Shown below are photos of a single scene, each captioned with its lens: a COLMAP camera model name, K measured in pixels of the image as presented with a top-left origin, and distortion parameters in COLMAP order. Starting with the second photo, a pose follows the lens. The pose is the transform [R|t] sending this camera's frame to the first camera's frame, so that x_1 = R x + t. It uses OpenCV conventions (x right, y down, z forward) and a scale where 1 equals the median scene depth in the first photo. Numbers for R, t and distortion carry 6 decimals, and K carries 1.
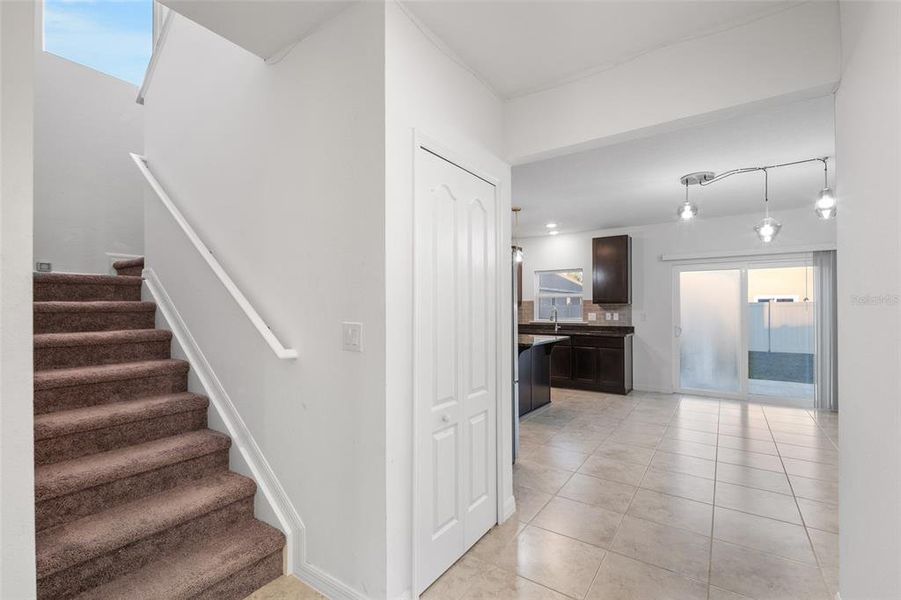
lens RADIAL K [[403.9, 0, 450.9], [0, 403.9, 304.3], [0, 0, 1]] dist [0.001593, -0.000850]
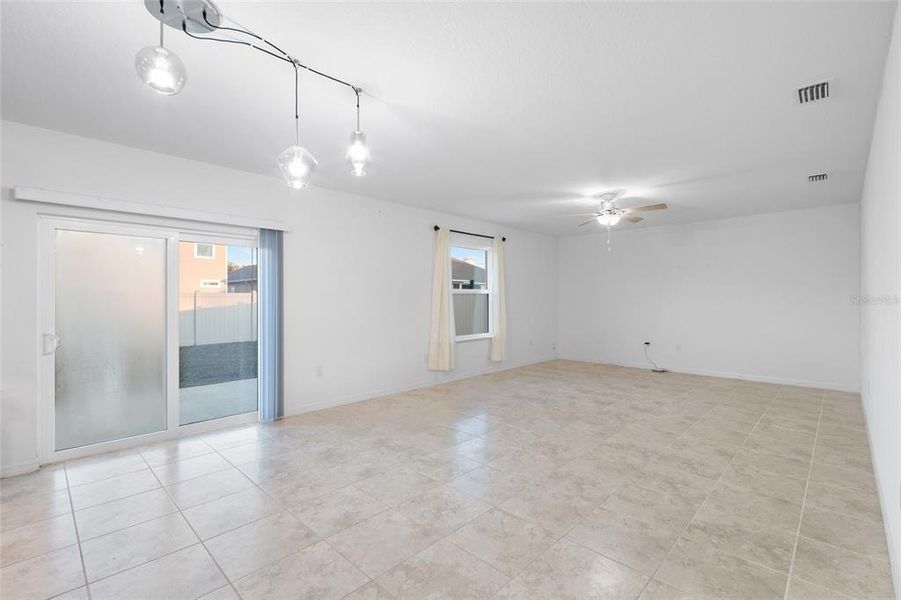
lens RADIAL K [[403.9, 0, 451.6], [0, 403.9, 300.8], [0, 0, 1]] dist [0.001593, -0.000850]
pose [[0.174845, -0.005987, 0.984578, 0.220635], [-0.008468, 0.999935, 0.007584, 0.004653], [-0.984560, -0.009663, 0.174783, 0.627676]]
